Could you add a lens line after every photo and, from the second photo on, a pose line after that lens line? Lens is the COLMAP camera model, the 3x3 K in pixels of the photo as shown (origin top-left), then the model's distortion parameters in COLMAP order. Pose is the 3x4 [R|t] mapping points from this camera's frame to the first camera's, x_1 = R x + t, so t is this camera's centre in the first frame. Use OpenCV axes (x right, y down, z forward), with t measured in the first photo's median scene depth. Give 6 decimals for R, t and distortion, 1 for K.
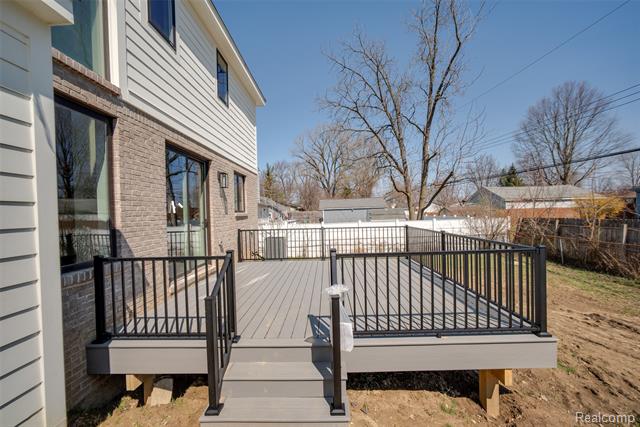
lens RADIAL K [[265.8, 0, 322.3], [0, 265.8, 215.9], [0, 0, 1]] dist [-0.009920, 0.000144]
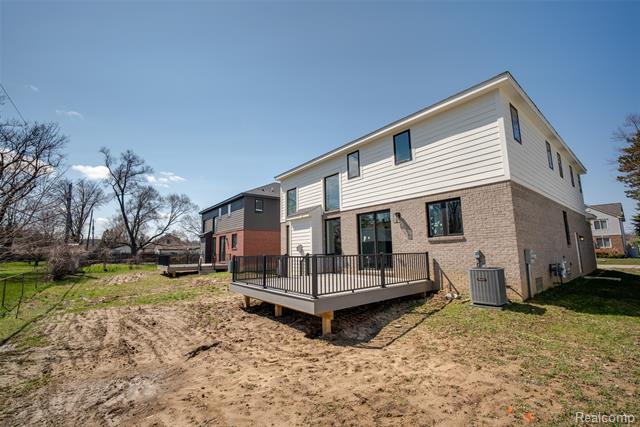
lens RADIAL K [[265.8, 0, 322.3], [0, 265.8, 215.9], [0, 0, 1]] dist [-0.009920, 0.000144]
pose [[-0.760000, -0.044141, -0.648423, 1.665546], [0.032890, 0.993801, -0.106201, 0.003408], [0.649091, -0.102039, -0.753836, 3.313113]]
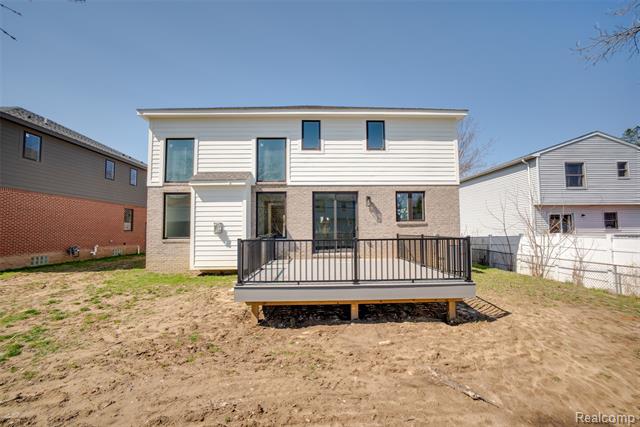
lens RADIAL K [[265.8, 0, 322.3], [0, 265.8, 215.9], [0, 0, 1]] dist [-0.009920, 0.000144]
pose [[0.044230, -0.030051, -0.998569, 2.111404], [-0.004592, 0.999531, -0.030284, 0.002038], [0.999011, 0.005925, 0.044071, 1.162044]]
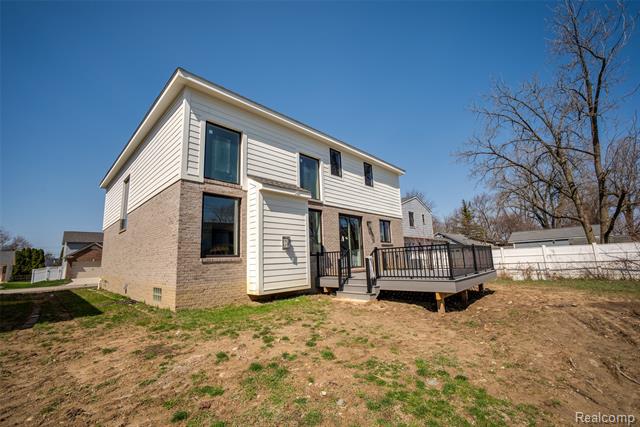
lens RADIAL K [[265.8, 0, 322.3], [0, 265.8, 215.9], [0, 0, 1]] dist [-0.009920, 0.000144]
pose [[0.736791, -0.115559, -0.666171, 1.222149], [0.012367, 0.987424, -0.157608, 0.182217], [0.676007, 0.107886, 0.728955, -1.206449]]
